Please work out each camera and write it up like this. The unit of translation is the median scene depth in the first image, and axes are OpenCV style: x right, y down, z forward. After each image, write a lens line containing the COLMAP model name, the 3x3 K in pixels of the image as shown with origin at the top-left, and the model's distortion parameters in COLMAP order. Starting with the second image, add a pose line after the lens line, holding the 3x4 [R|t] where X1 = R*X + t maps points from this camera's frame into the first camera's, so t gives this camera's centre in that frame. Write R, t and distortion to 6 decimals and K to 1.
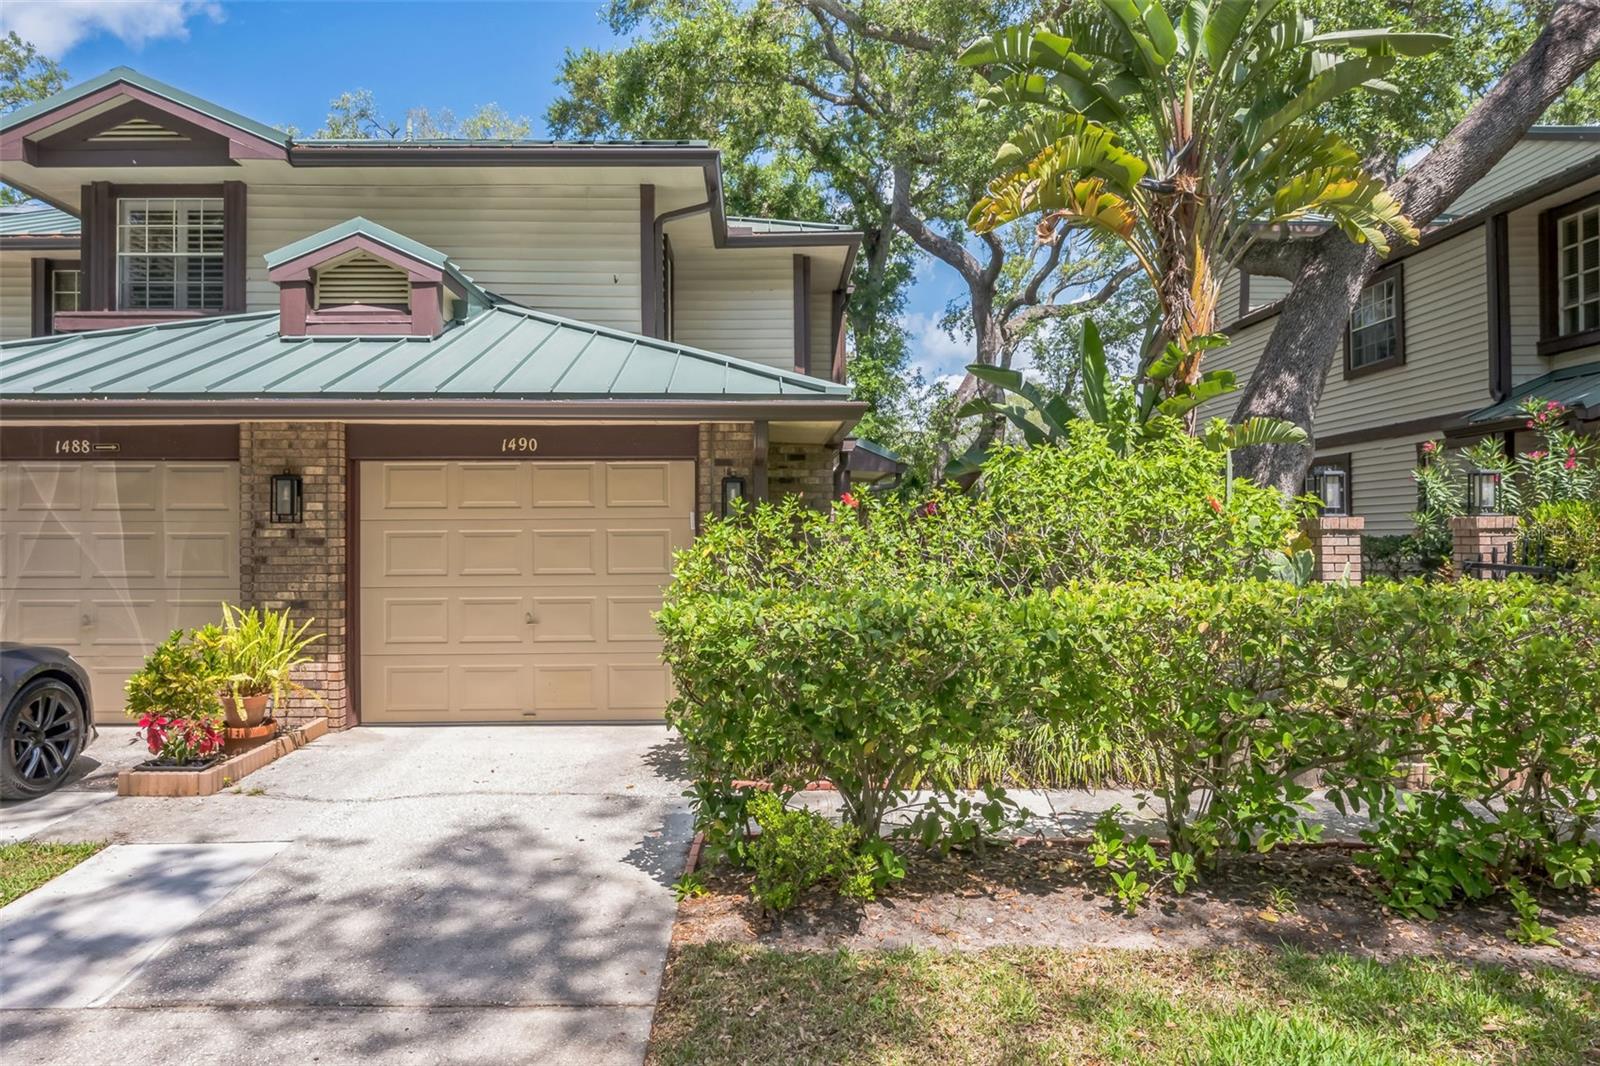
lens RADIAL K [[943.8, 0, 797.6], [0, 943.8, 530.5], [0, 0, 1]] dist [-0.002120, -0.000077]
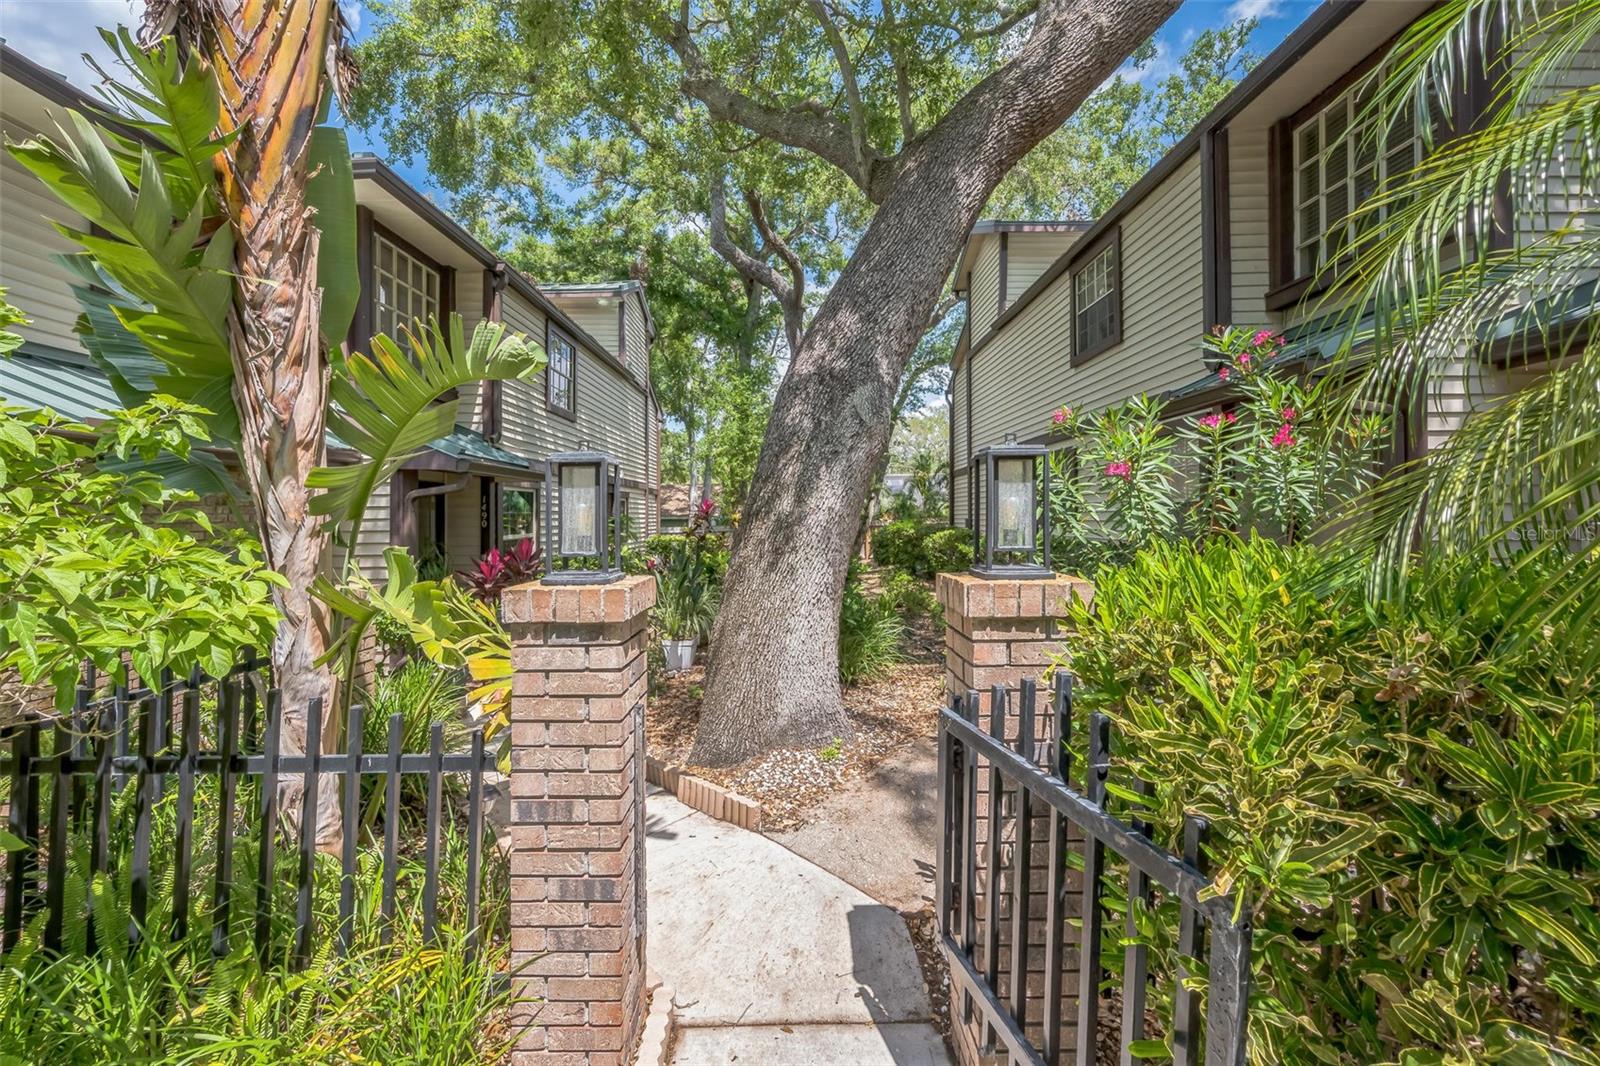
lens RADIAL K [[642.1, 0, 798.6], [0, 642.1, 516.5], [0, 0, 1]] dist [0.009198, -0.000798]
pose [[0.999957, -0.008841, -0.002822, 0.411686], [0.008857, 0.999945, 0.005577, -0.024547], [0.002773, -0.005601, 0.999980, 0.480804]]
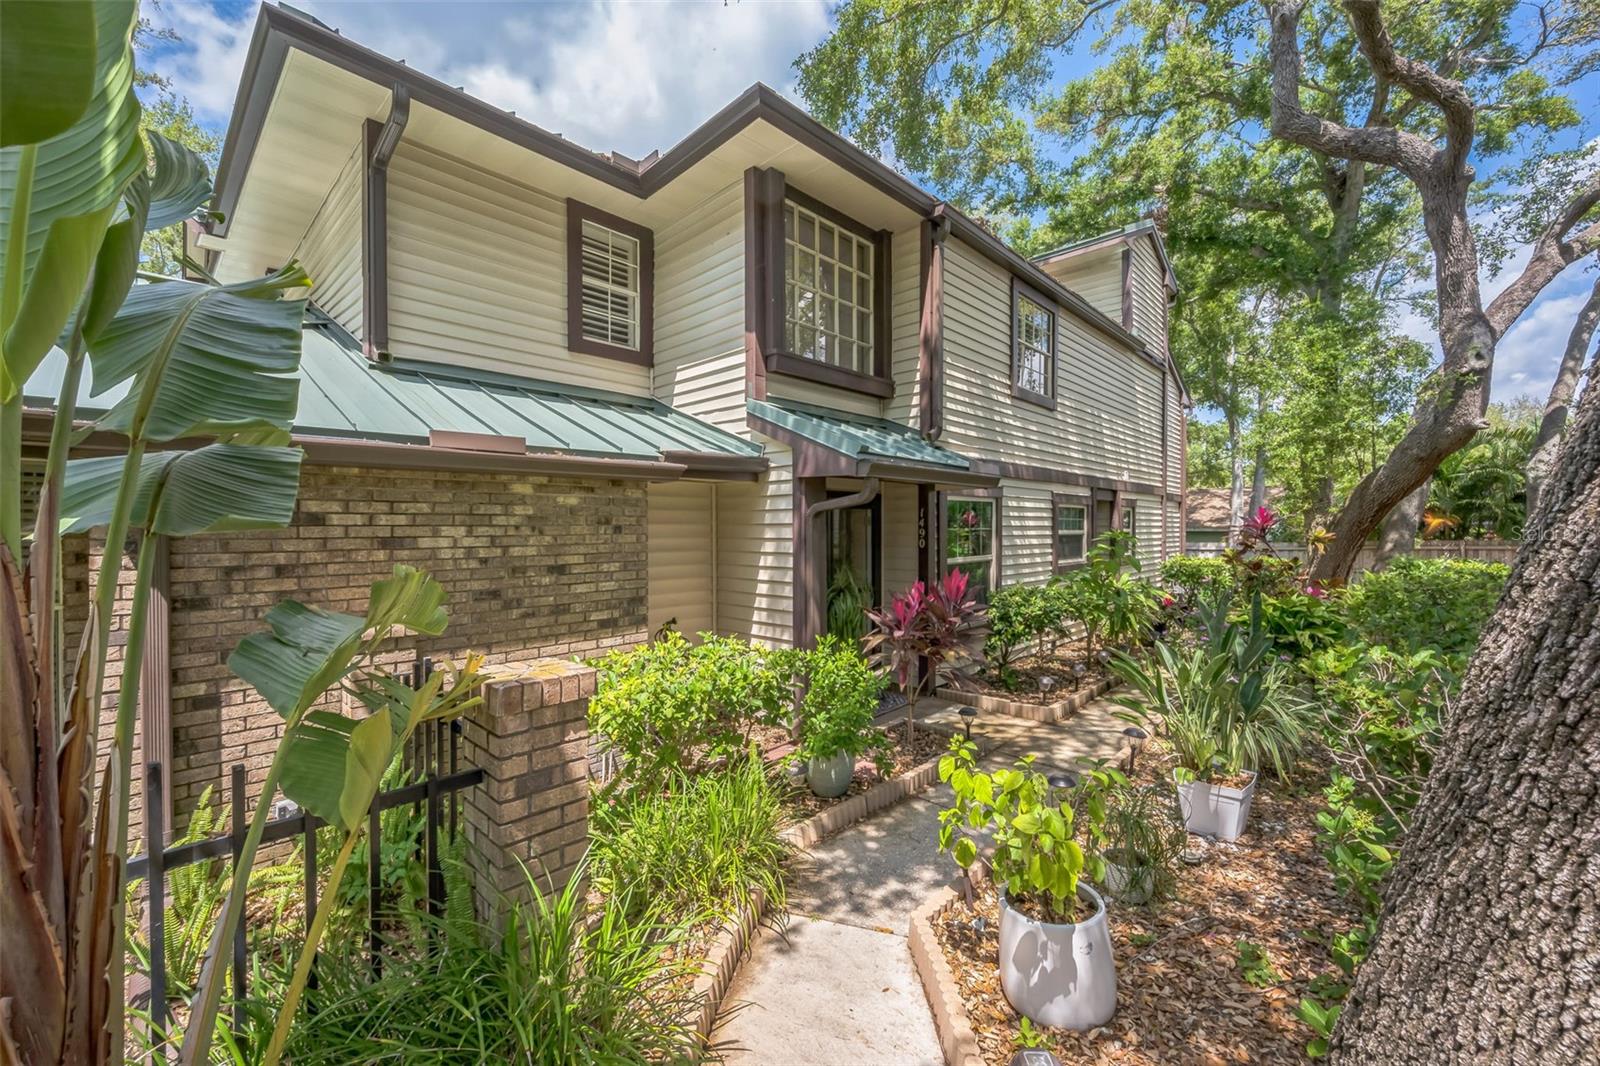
lens RADIAL K [[642.1, 0, 790.2], [0, 642.1, 518.4], [0, 0, 1]] dist [0.009198, -0.000798]
pose [[0.717637, -0.011563, -0.696321, 0.402446], [0.004717, 0.999920, -0.011744, -0.026107], [0.696401, 0.005144, 0.717634, 0.531899]]
